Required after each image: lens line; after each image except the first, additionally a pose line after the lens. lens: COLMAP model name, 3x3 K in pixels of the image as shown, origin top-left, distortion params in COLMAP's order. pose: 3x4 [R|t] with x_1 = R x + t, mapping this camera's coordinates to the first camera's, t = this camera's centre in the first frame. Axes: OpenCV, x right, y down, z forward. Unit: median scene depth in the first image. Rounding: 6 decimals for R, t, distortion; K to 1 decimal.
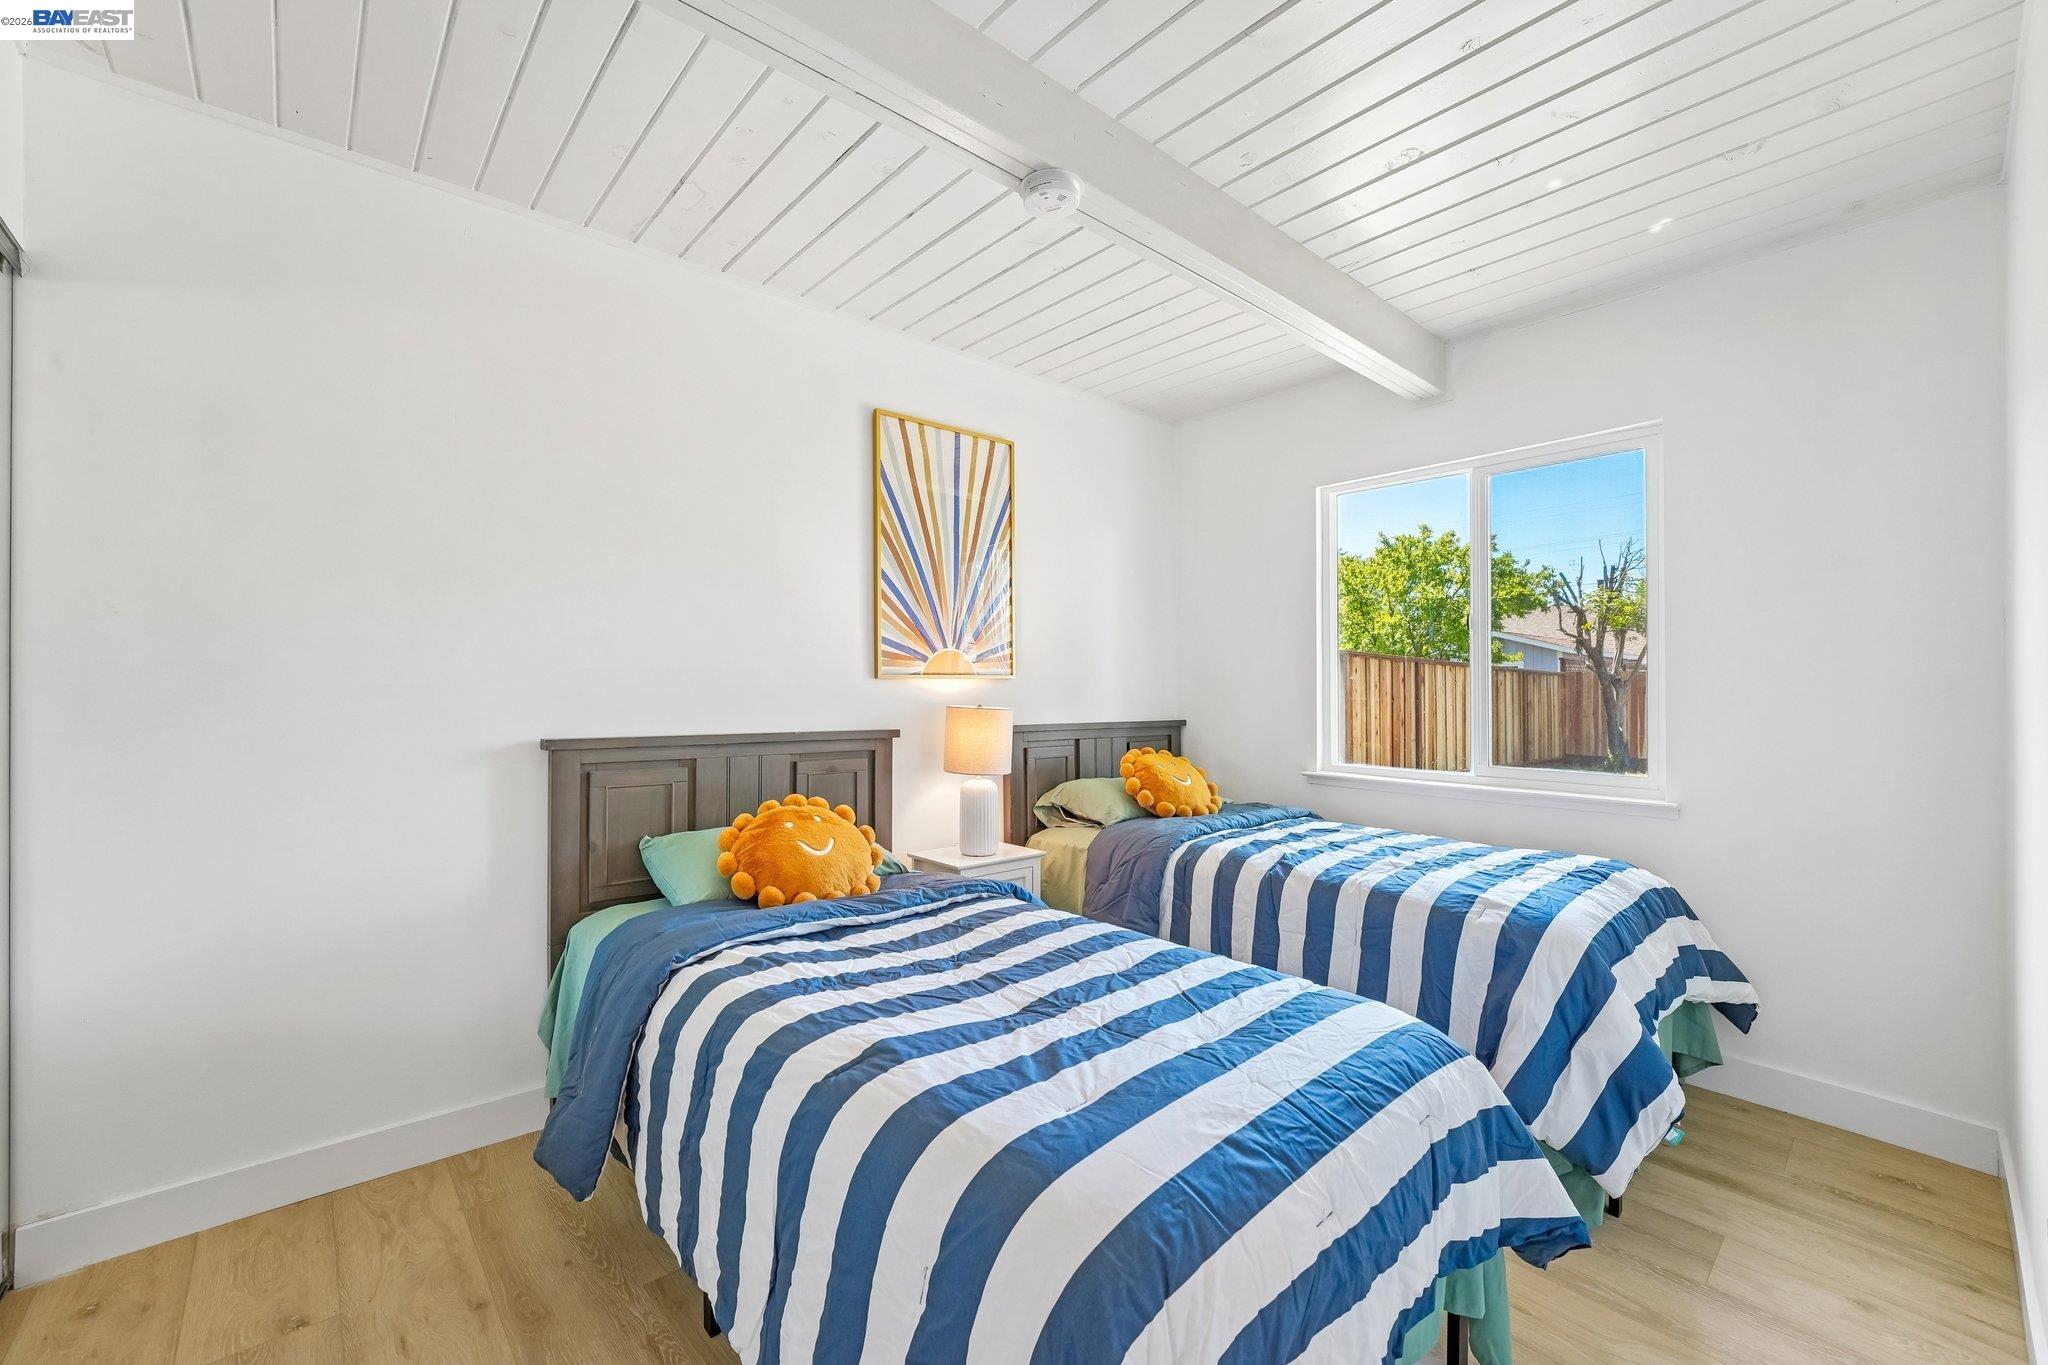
lens RADIAL K [[837.5, 0, 1001.6], [0, 837.5, 714.8], [0, 0, 1]] dist [0.015246, 0.000089]
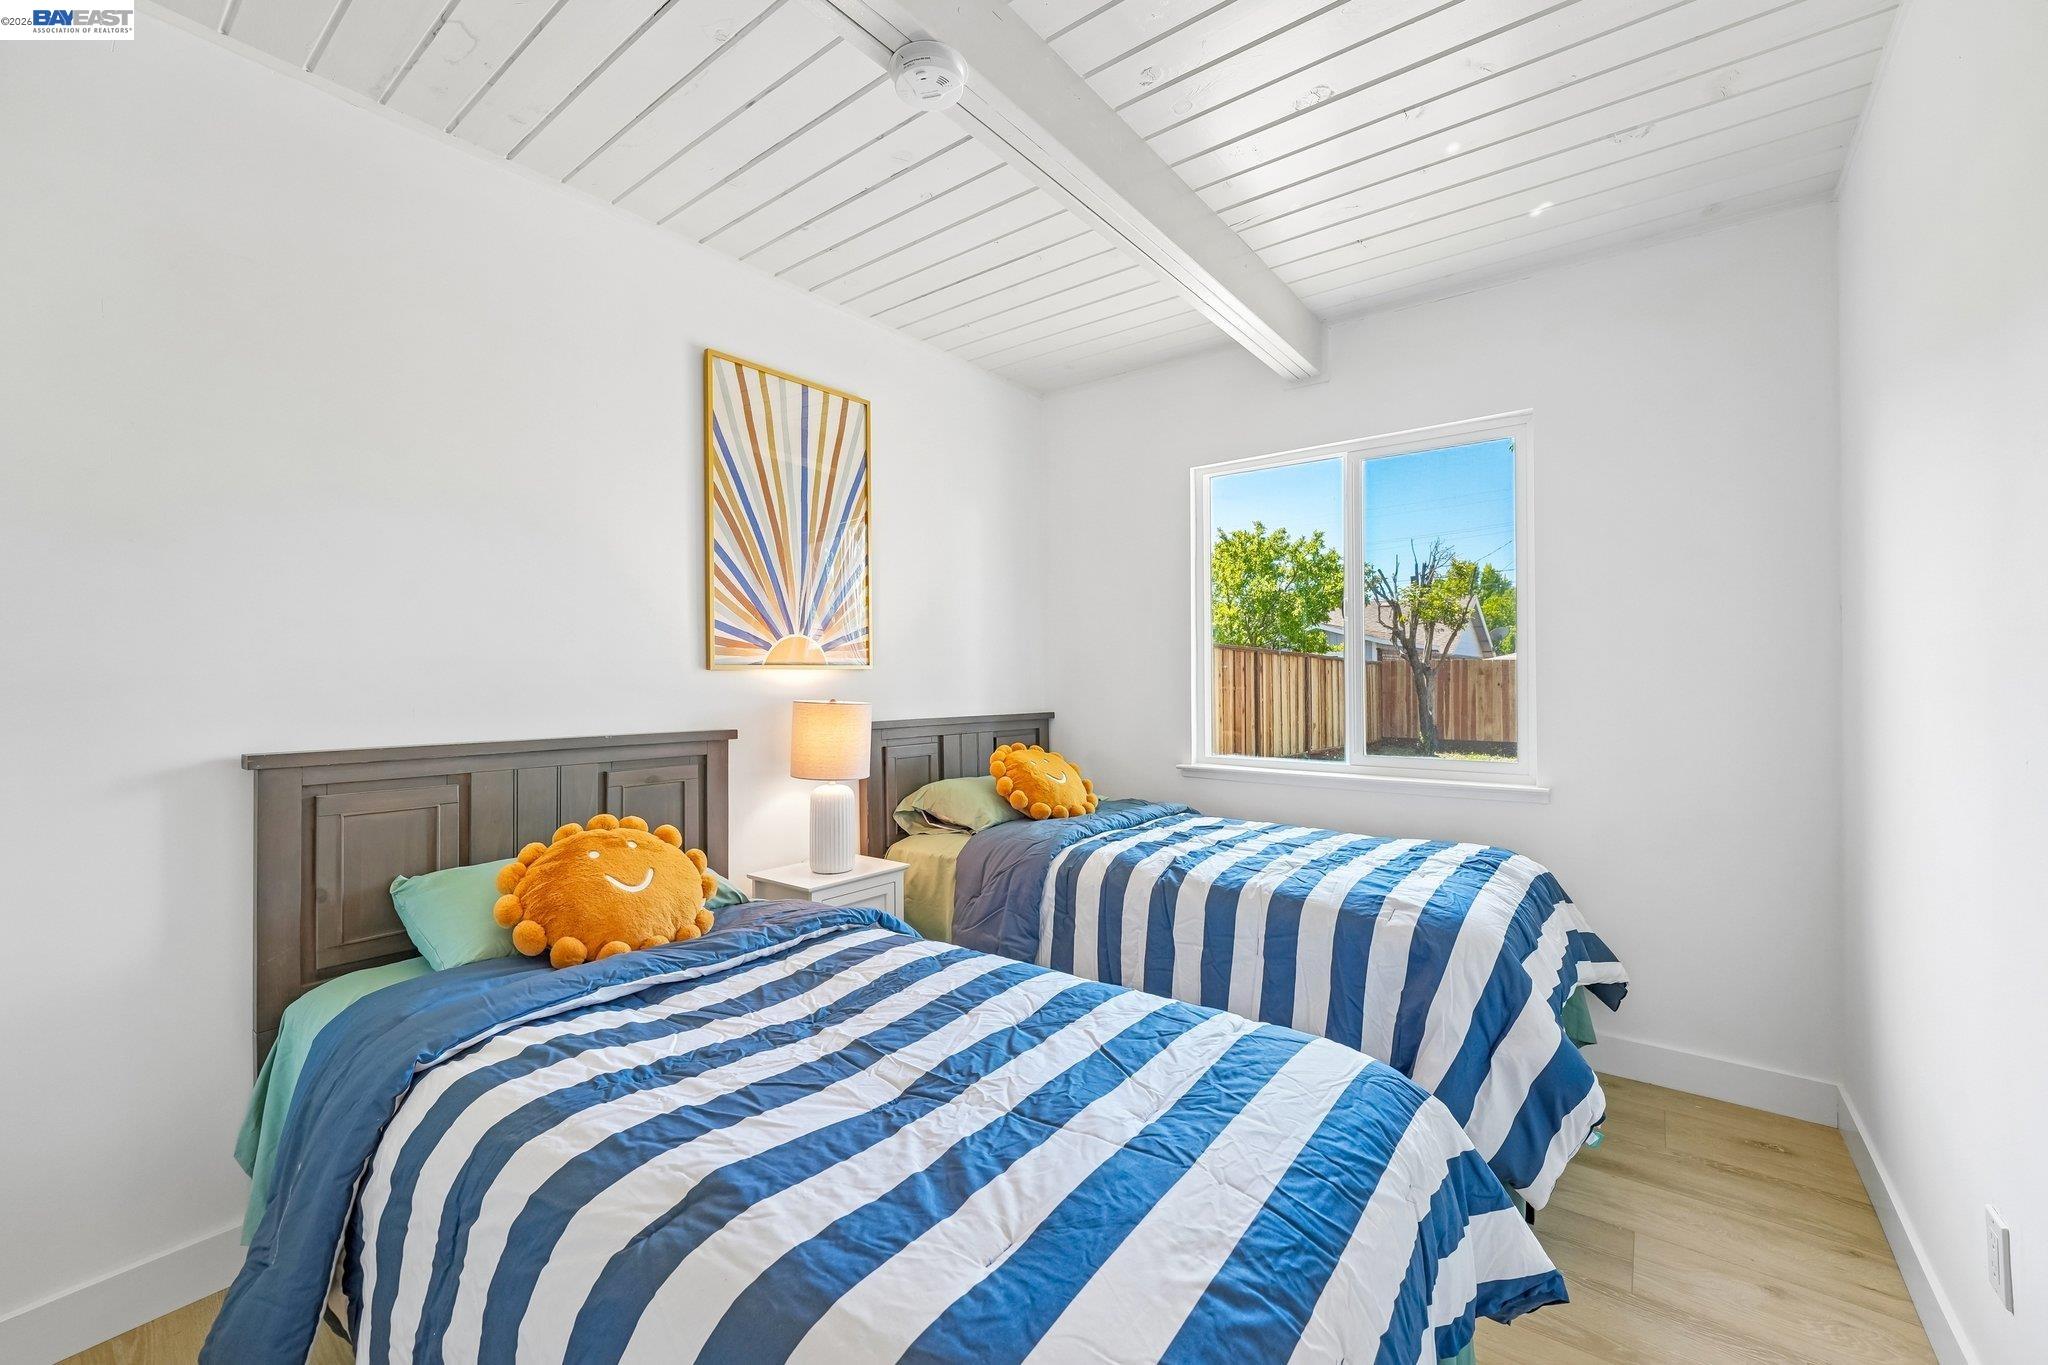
lens RADIAL K [[821.5, 0, 1014.6], [0, 821.5, 683.8], [0, 0, 1]] dist [-0.032550, -0.000594]
pose [[0.978920, -0.011202, 0.203938, -0.021265], [0.017222, 0.999466, -0.027766, -0.002964], [-0.203518, 0.030693, 0.978590, 0.189671]]
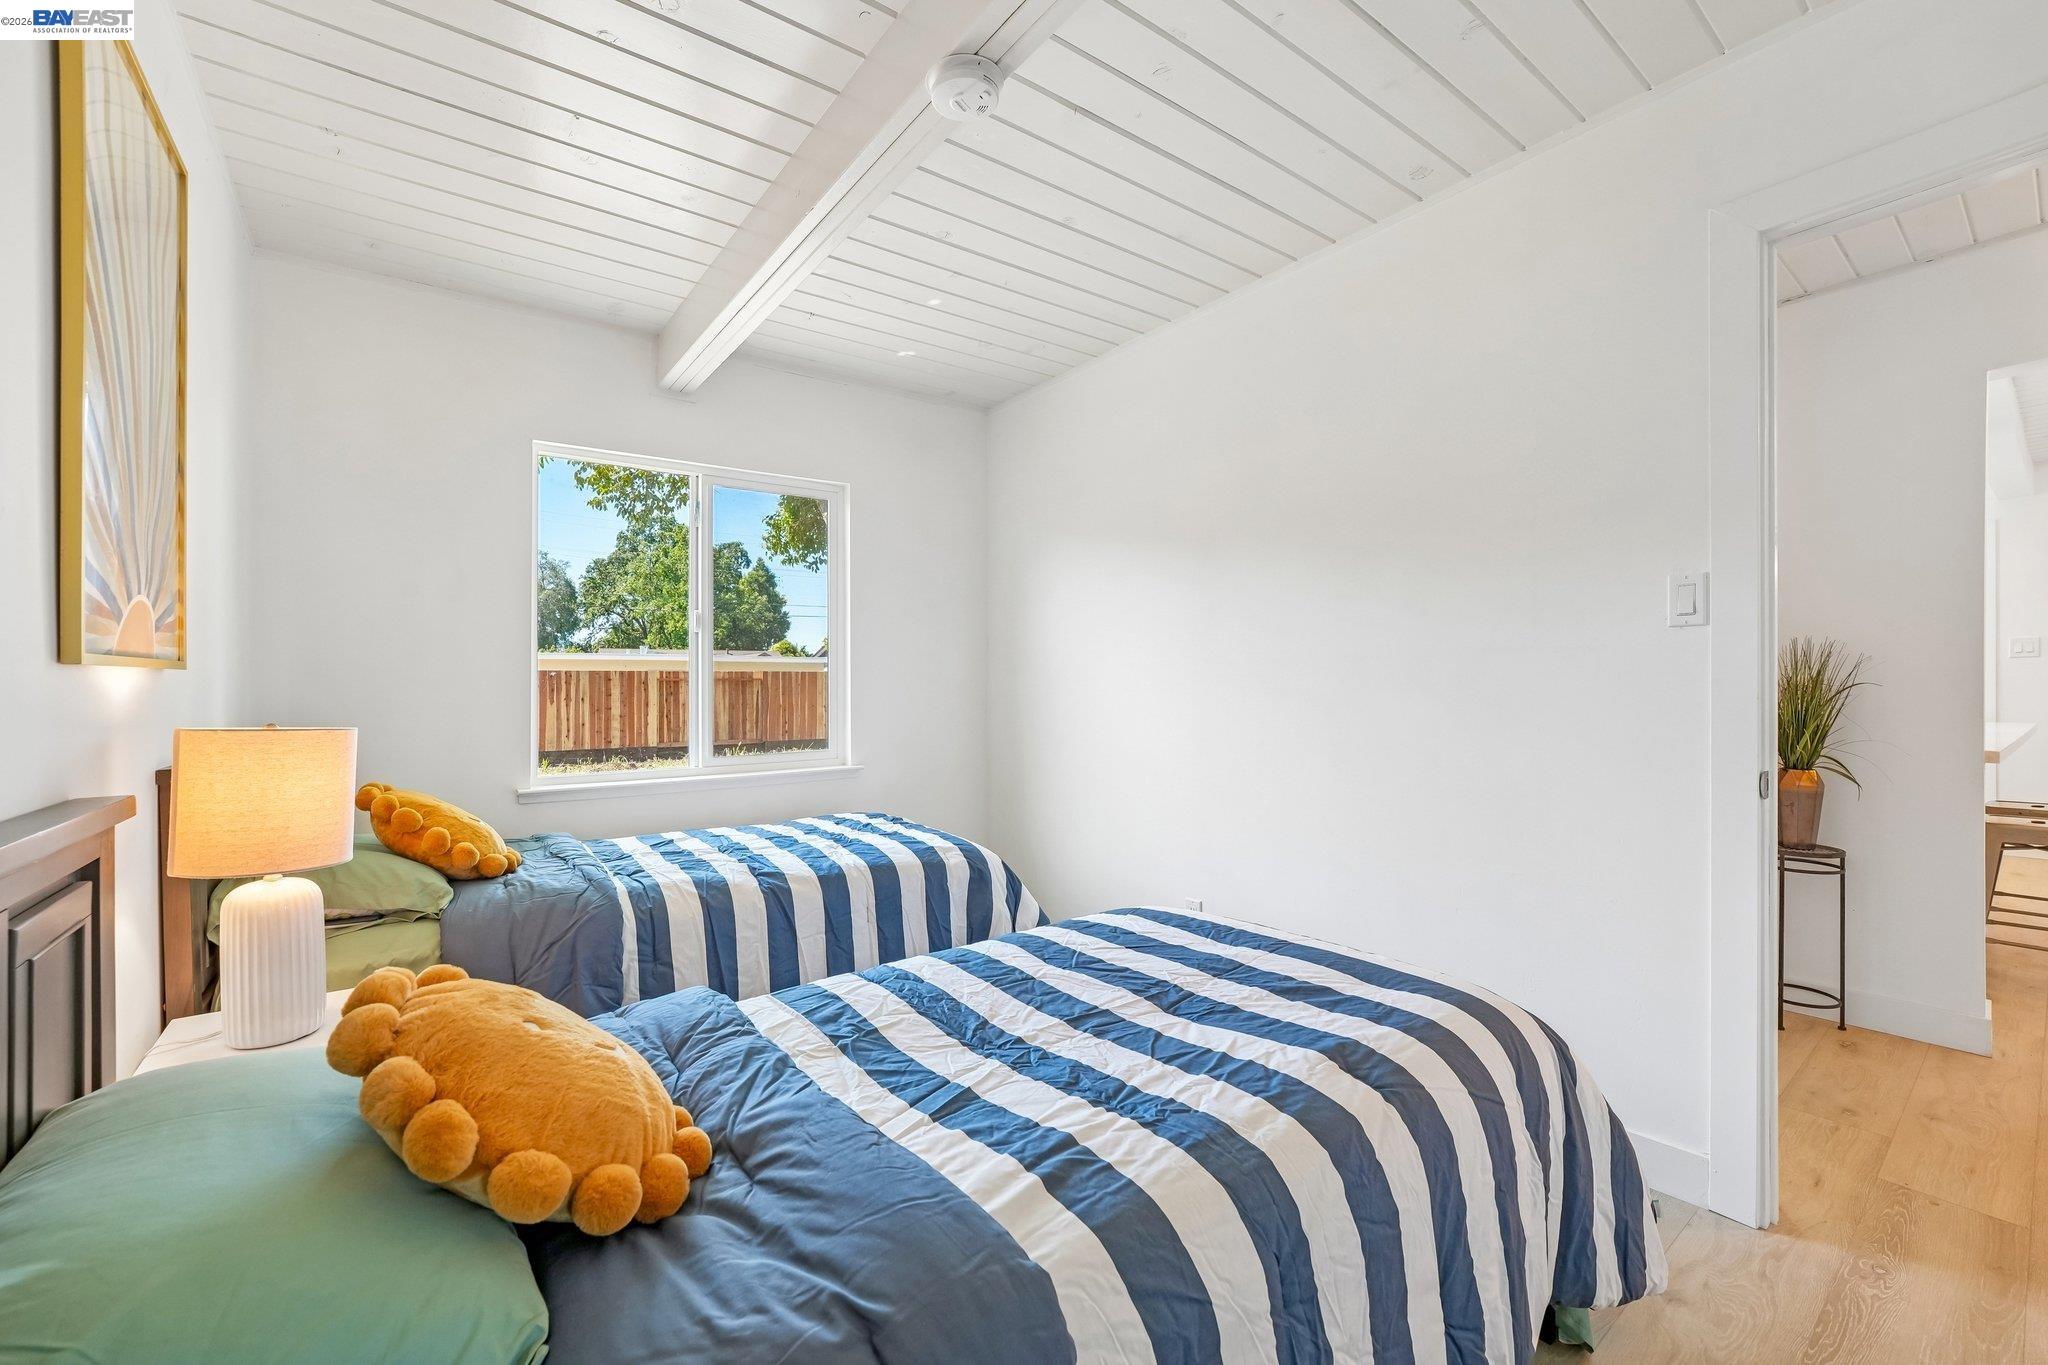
lens RADIAL K [[821.5, 0, 1014.6], [0, 821.5, 683.8], [0, 0, 1]] dist [-0.032550, -0.000594]
pose [[0.072673, -0.000138, 0.997356, -0.734011], [0.042982, 0.999071, -0.002994, -0.023226], [-0.996429, 0.043086, 0.072612, 0.870046]]
